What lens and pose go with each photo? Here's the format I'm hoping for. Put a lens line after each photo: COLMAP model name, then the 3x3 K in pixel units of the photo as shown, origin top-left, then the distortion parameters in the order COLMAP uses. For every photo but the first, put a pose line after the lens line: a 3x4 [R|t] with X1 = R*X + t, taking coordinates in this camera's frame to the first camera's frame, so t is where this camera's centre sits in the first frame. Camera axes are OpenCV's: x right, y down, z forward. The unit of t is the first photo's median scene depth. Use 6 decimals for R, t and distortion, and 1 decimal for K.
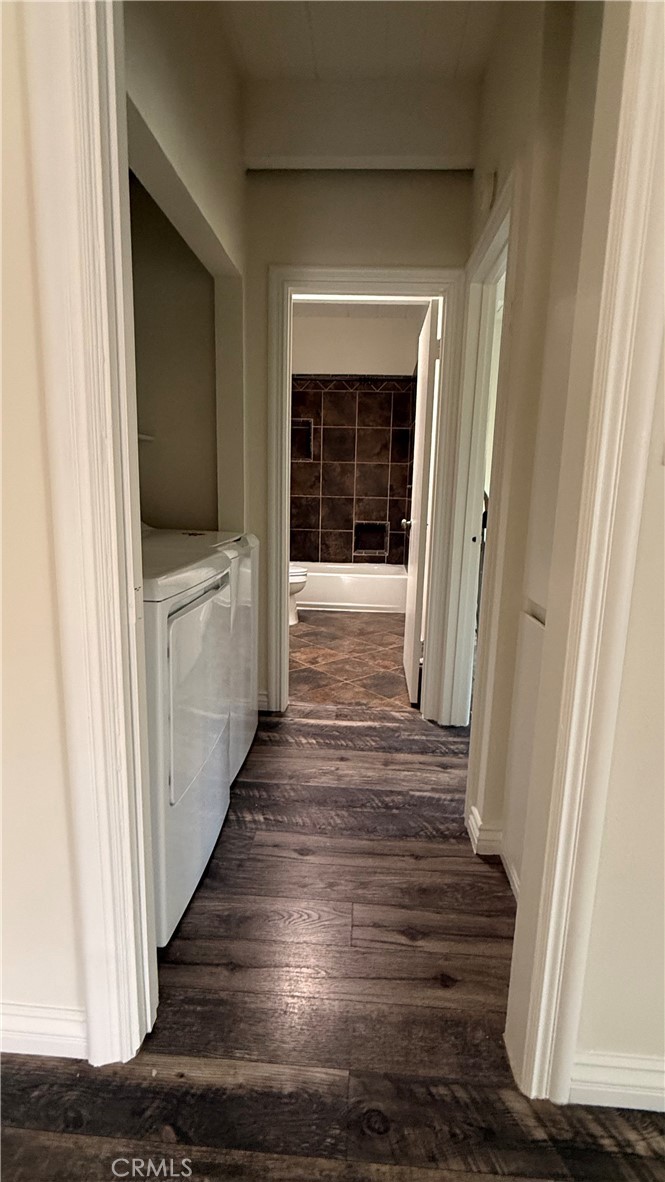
lens RADIAL K [[545.4, 0, 338.0], [0, 545.4, 588.1], [0, 0, 1]] dist [-0.019196, -0.000166]
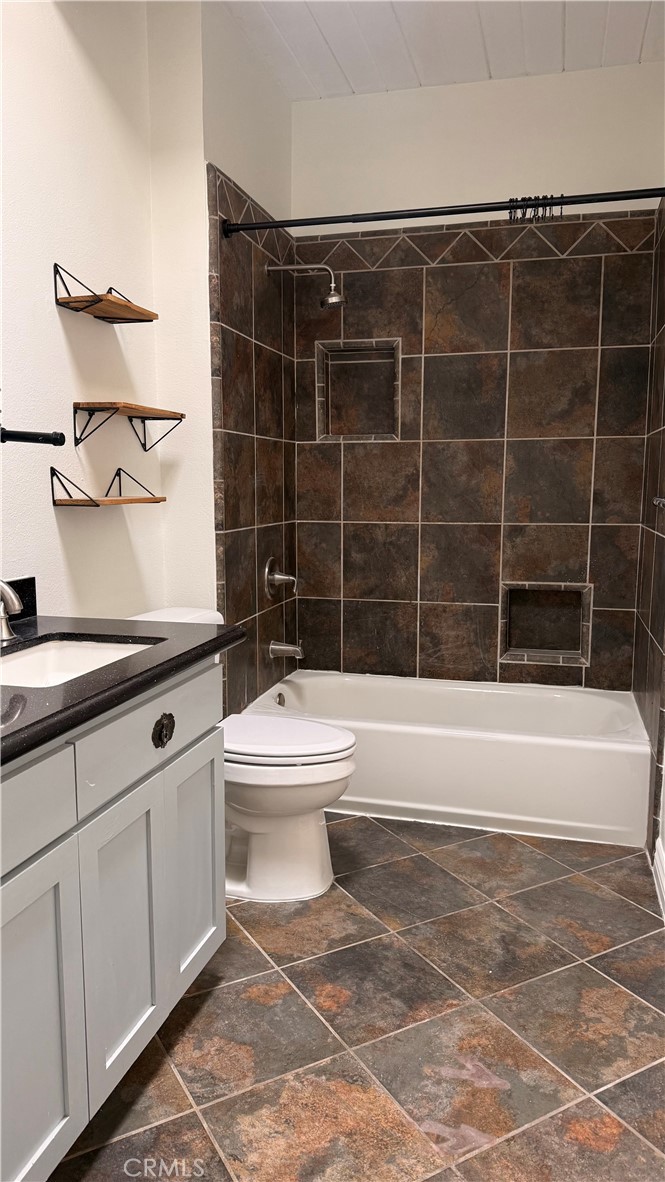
lens RADIAL K [[811.7, 0, 330.1], [0, 811.7, 595.1], [0, 0, 1]] dist [0.062733, -0.005889]
pose [[0.977837, 0.003251, -0.209343, 0.031719], [-0.010953, 0.999305, -0.035643, -0.090097], [0.209082, 0.037146, 0.977192, 0.380377]]
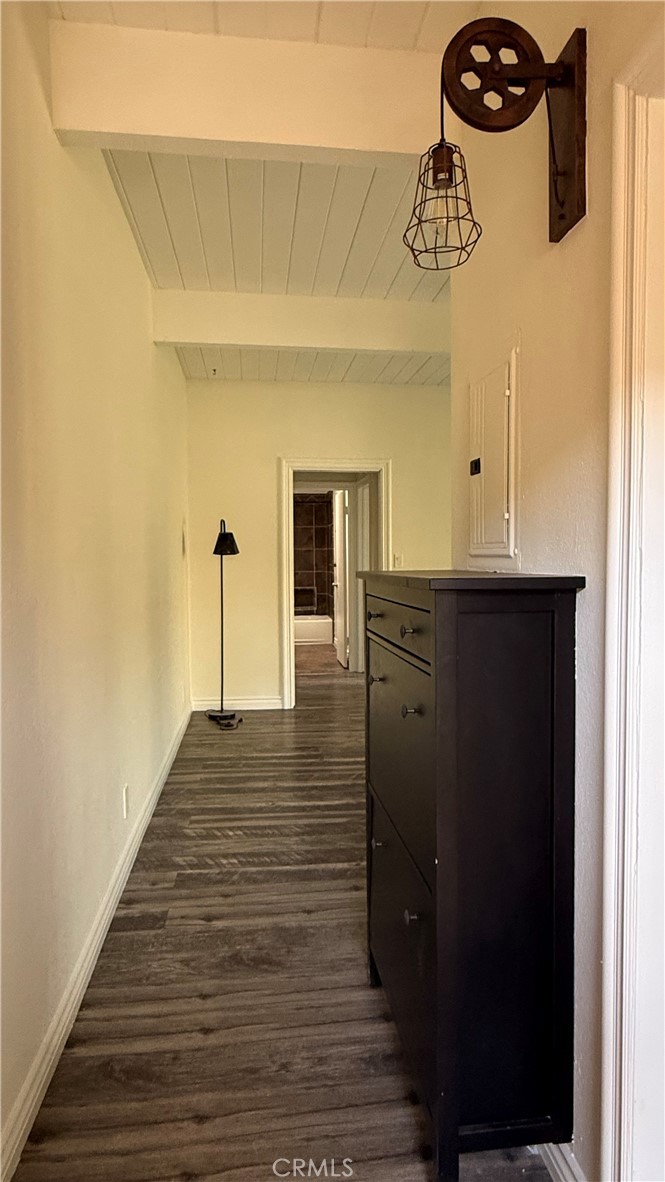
lens RADIAL K [[721.3, 0, 330.7], [0, 721.3, 595.3], [0, 0, 1]] dist [-0.016390, 0.000439]
pose [[0.984576, -0.046468, 0.168675, -0.203622], [0.066886, 0.990822, -0.117462, 0.138140], [-0.161669, 0.126932, 0.978648, -0.956239]]
